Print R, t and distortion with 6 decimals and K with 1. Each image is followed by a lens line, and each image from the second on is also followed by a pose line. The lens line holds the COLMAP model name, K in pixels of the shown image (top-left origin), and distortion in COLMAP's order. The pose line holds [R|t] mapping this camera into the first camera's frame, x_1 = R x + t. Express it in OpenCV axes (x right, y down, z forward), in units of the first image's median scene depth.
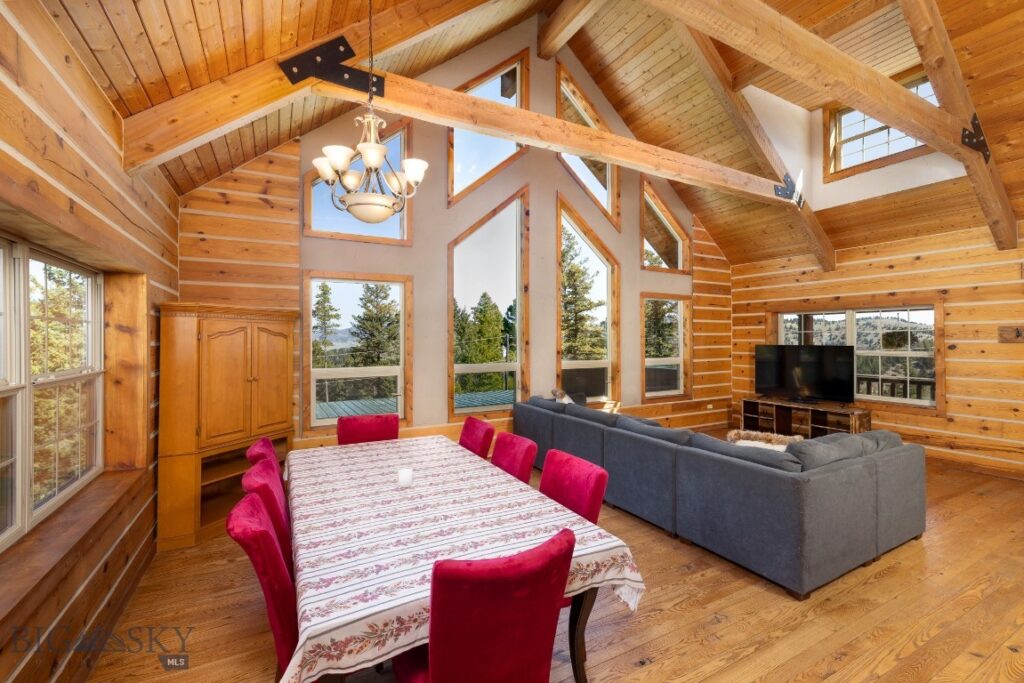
lens RADIAL K [[430.2, 0, 511.3], [0, 430.2, 325.1], [0, 0, 1]] dist [0.000066, 0.000274]
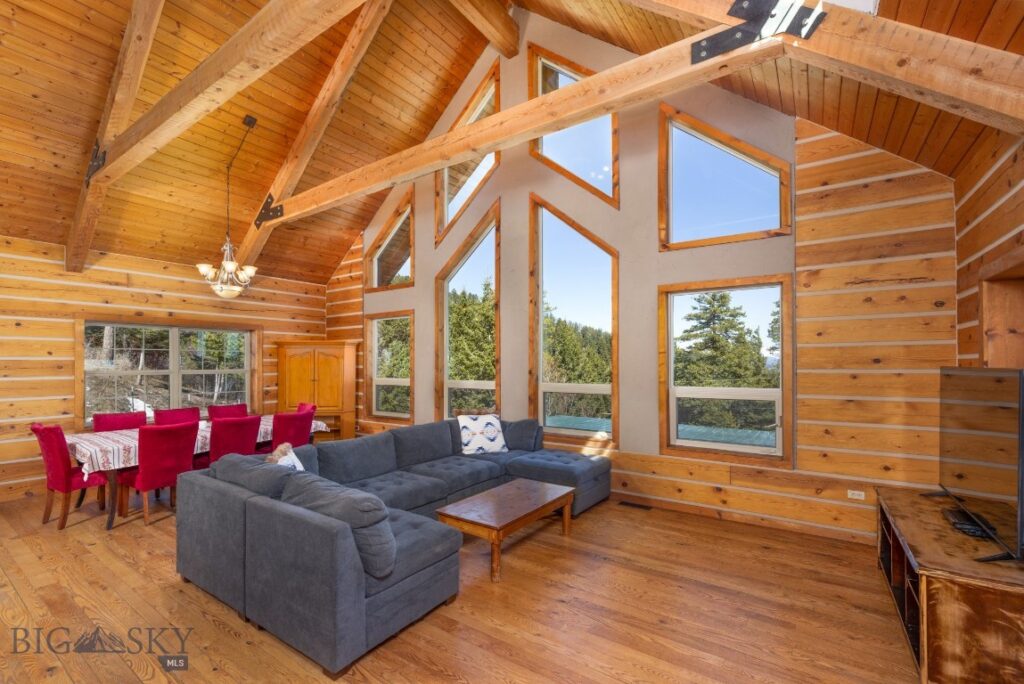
lens RADIAL K [[448.6, 0, 511.6], [0, 448.6, 358.4], [0, 0, 1]] dist [-0.000121, 0.000134]
pose [[0.453757, -0.005990, -0.891106, 1.302384], [0.031134, 0.999473, 0.009135, 0.035977], [0.890582, -0.031888, 0.453704, 0.755185]]
